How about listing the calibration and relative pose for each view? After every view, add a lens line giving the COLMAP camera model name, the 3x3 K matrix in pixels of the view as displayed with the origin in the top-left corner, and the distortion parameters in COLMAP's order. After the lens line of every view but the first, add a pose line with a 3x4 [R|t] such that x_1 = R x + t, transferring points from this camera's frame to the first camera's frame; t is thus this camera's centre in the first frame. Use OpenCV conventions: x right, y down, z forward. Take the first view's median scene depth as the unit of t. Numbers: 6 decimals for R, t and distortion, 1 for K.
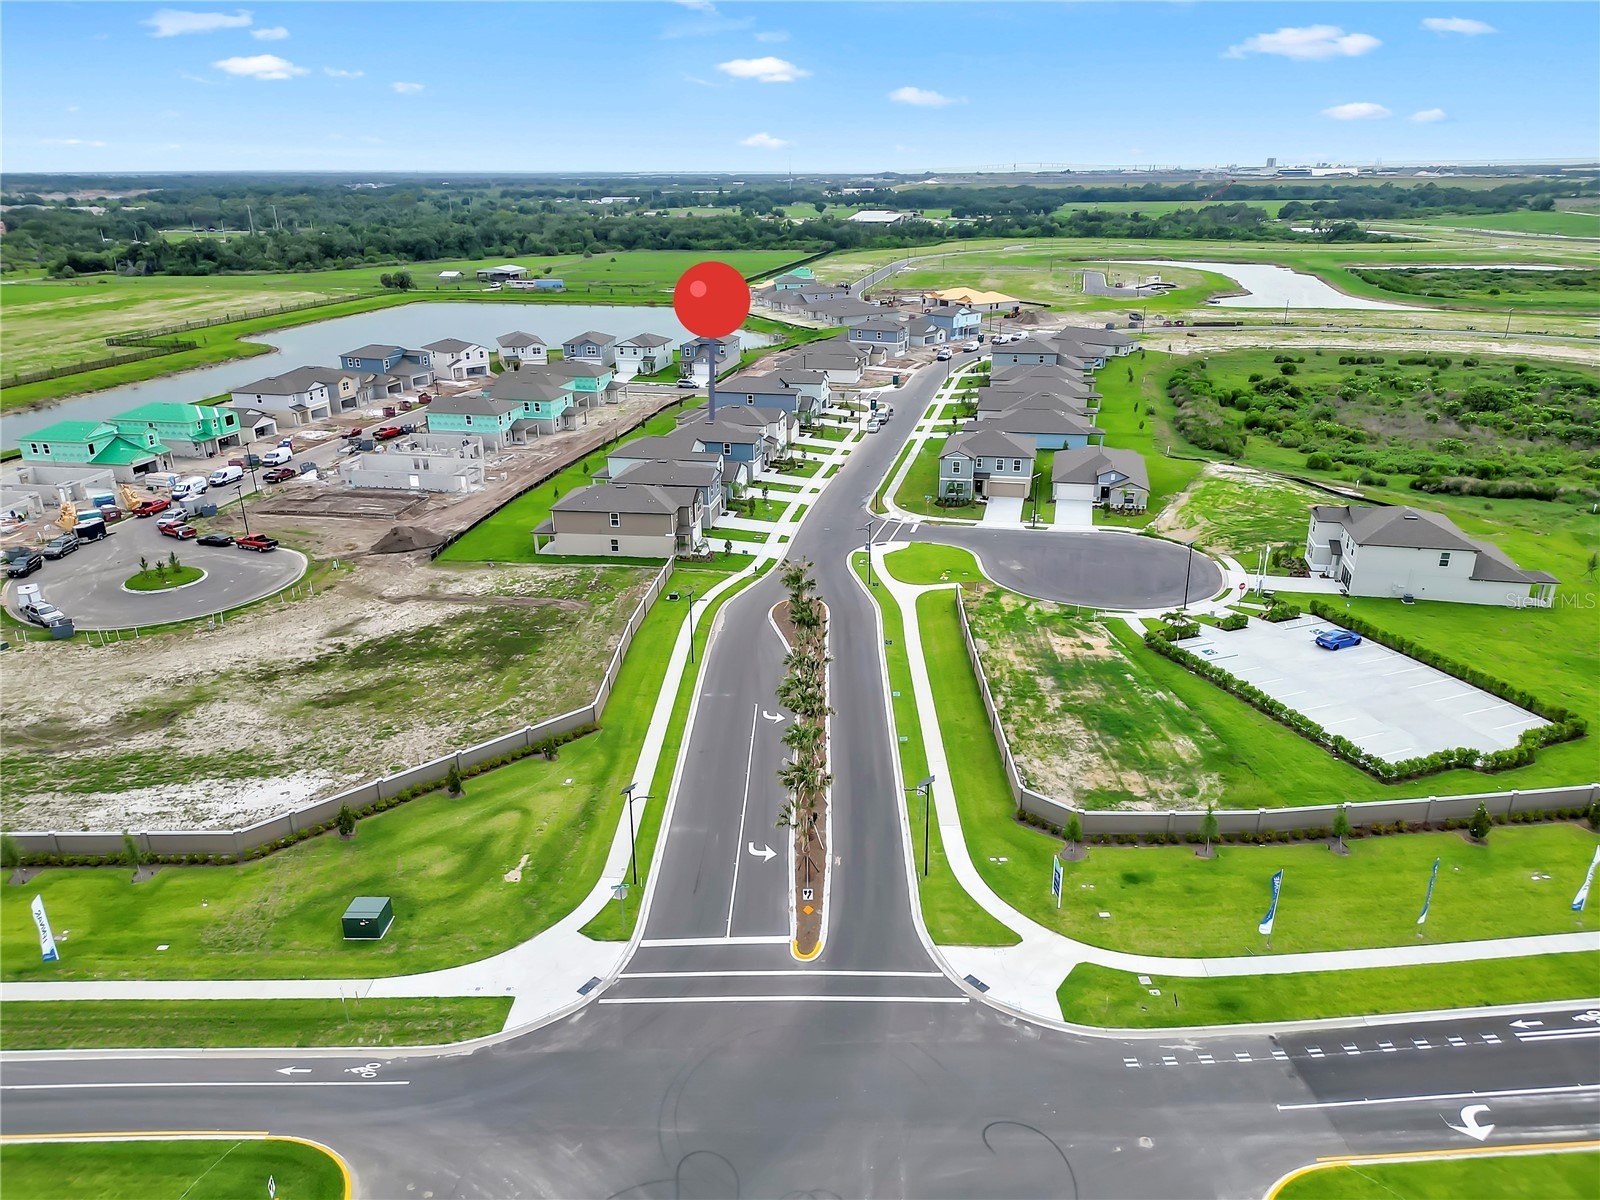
lens RADIAL K [[1113.9, 0, 801.5], [0, 1113.9, 609.1], [0, 0, 1]] dist [0.062797, -0.054643]
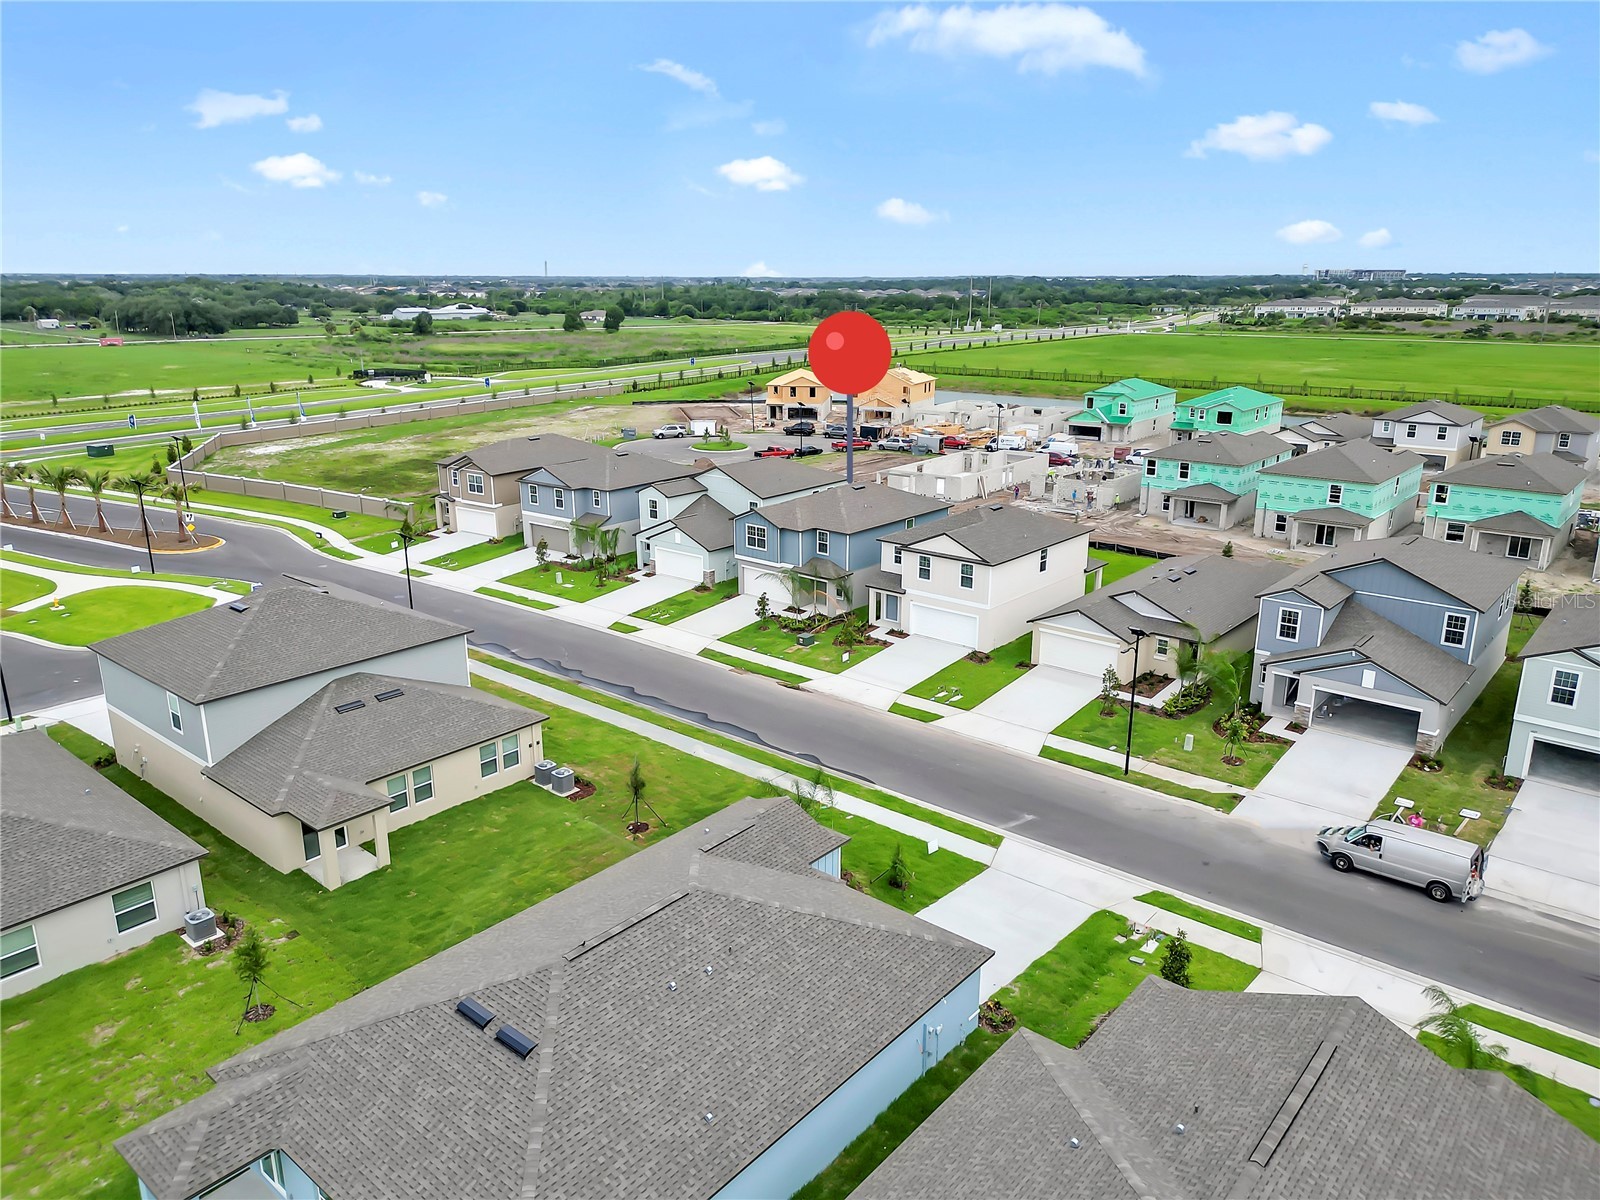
lens RADIAL K [[1113.9, 0, 805.0], [0, 1113.9, 597.4], [0, 0, 1]] dist [0.062797, -0.054643]
pose [[-0.462025, 0.250638, -0.850714, 0.294244], [-0.319255, 0.847923, 0.423204, -0.269519], [0.827411, 0.467126, -0.311744, 0.954733]]
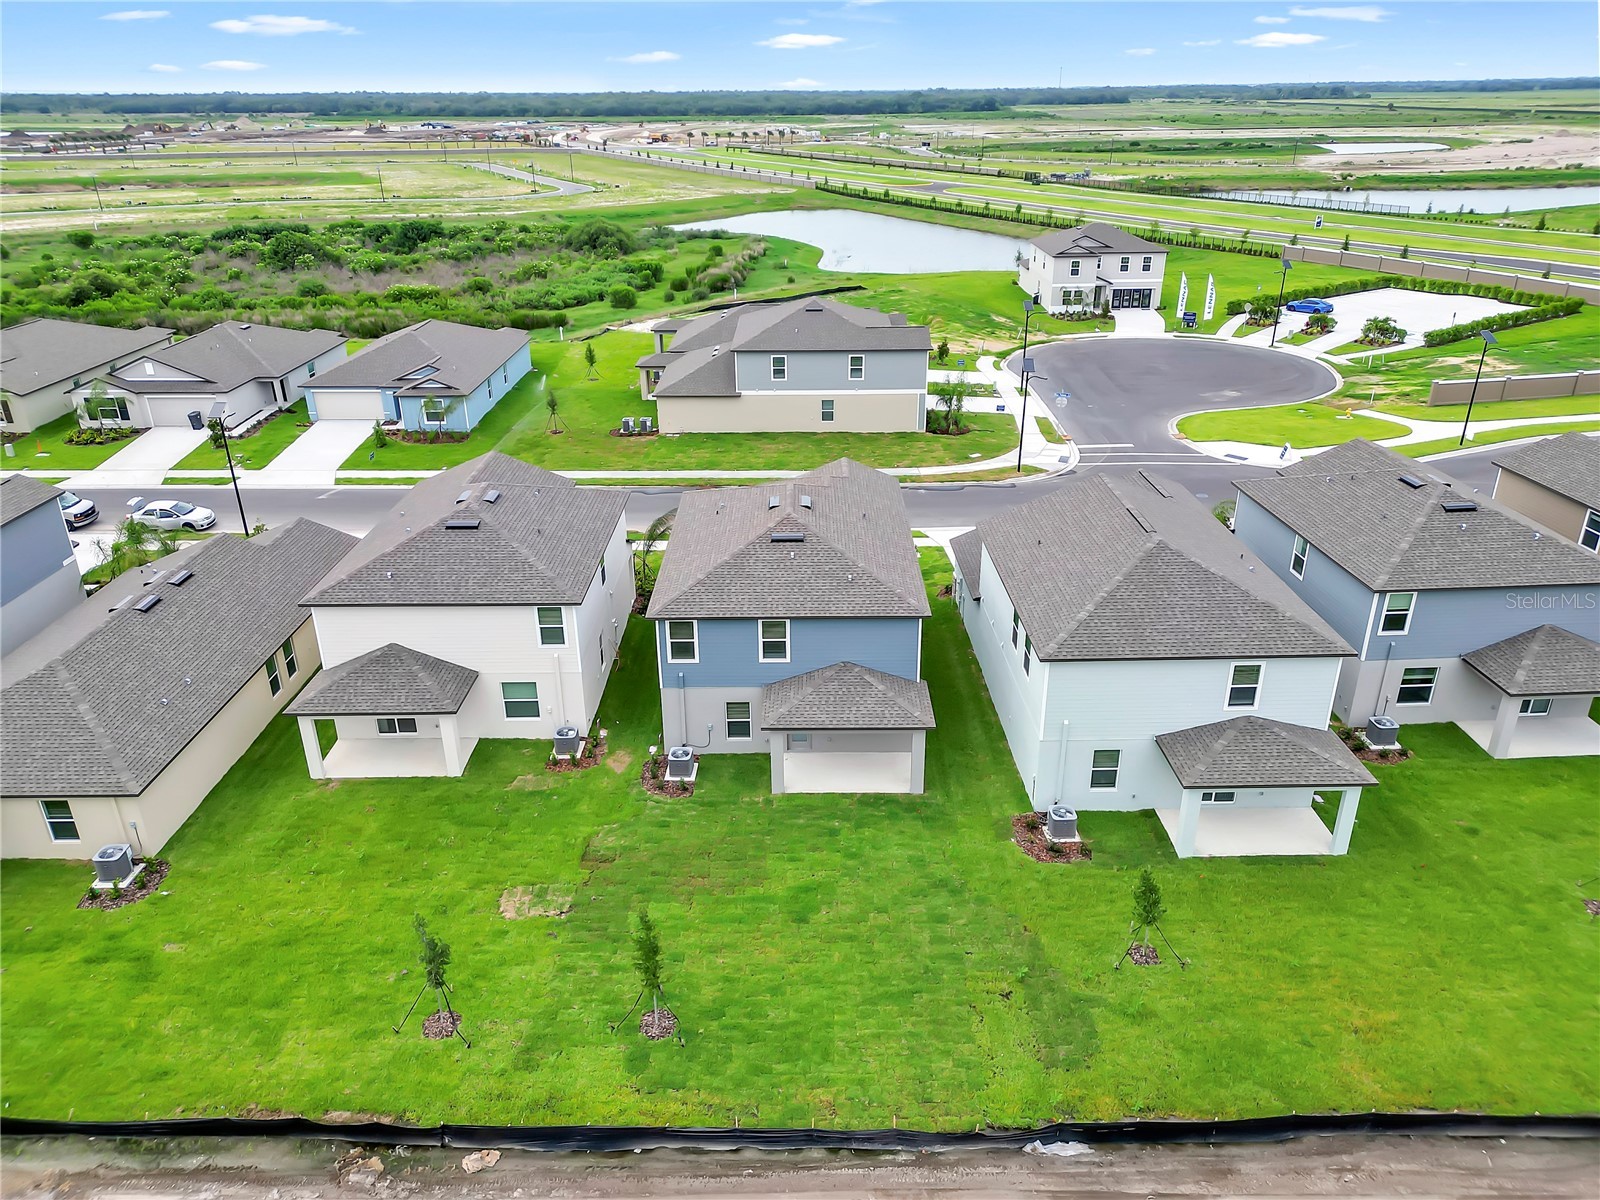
lens RADIAL K [[1113.9, 0, 805.9], [0, 1113.9, 605.1], [0, 0, 1]] dist [0.062797, -0.054643]
pose [[-0.227139, -0.389960, 0.892378, -0.265013], [0.365865, 0.815037, 0.449287, -0.215233], [-0.902525, 0.428540, -0.042454, 0.839566]]
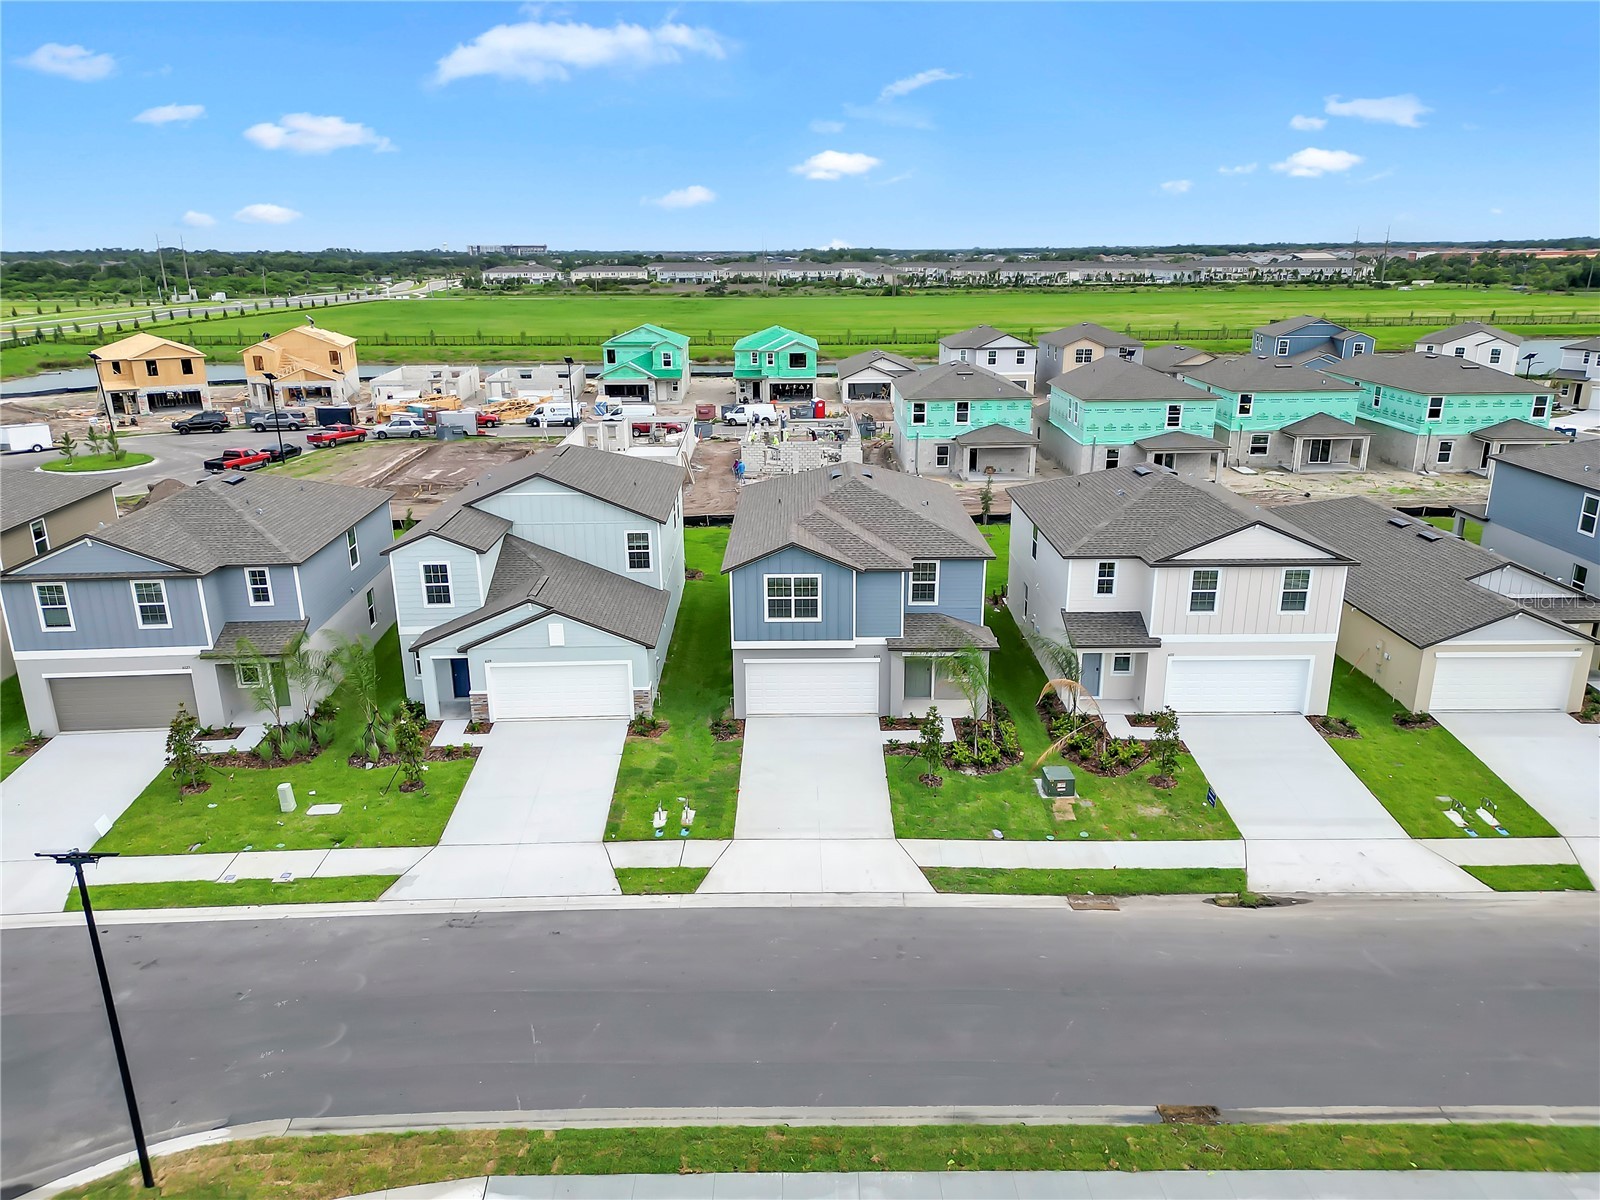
lens RADIAL K [[1113.9, 0, 804.1], [0, 1113.9, 597.6], [0, 0, 1]] dist [0.062797, -0.054643]
pose [[0.221927, 0.292668, -0.930104, 0.143387], [-0.349632, 0.914344, 0.204285, -0.157664], [0.910223, 0.279858, 0.305243, 0.755181]]
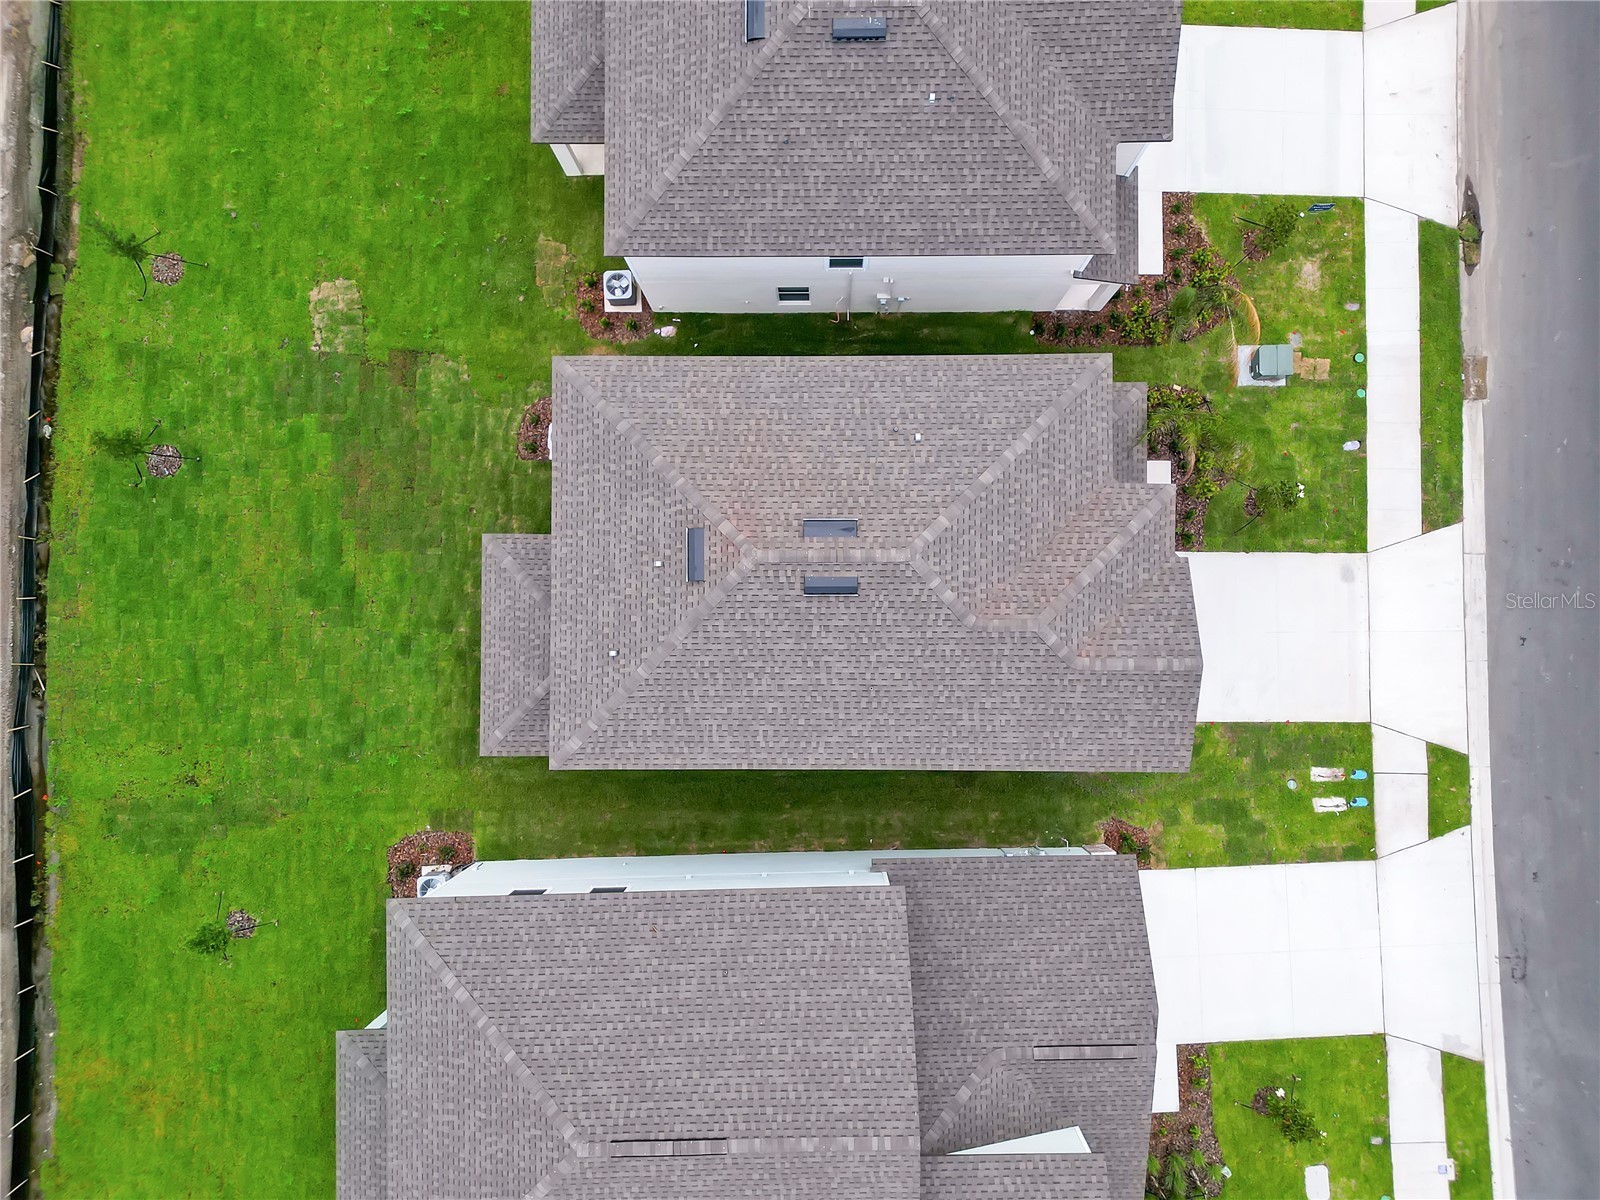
lens RADIAL K [[1107.8, 0, 799.7], [0, 1107.8, 593.9], [0, 0, 1]] dist [0.023457, -0.004766]
pose [[0.975021, -0.222094, 0.002797, -0.072871], [0.086204, 0.389992, 0.916774, -0.244265], [-0.204701, -0.893633, 0.399396, 0.775490]]
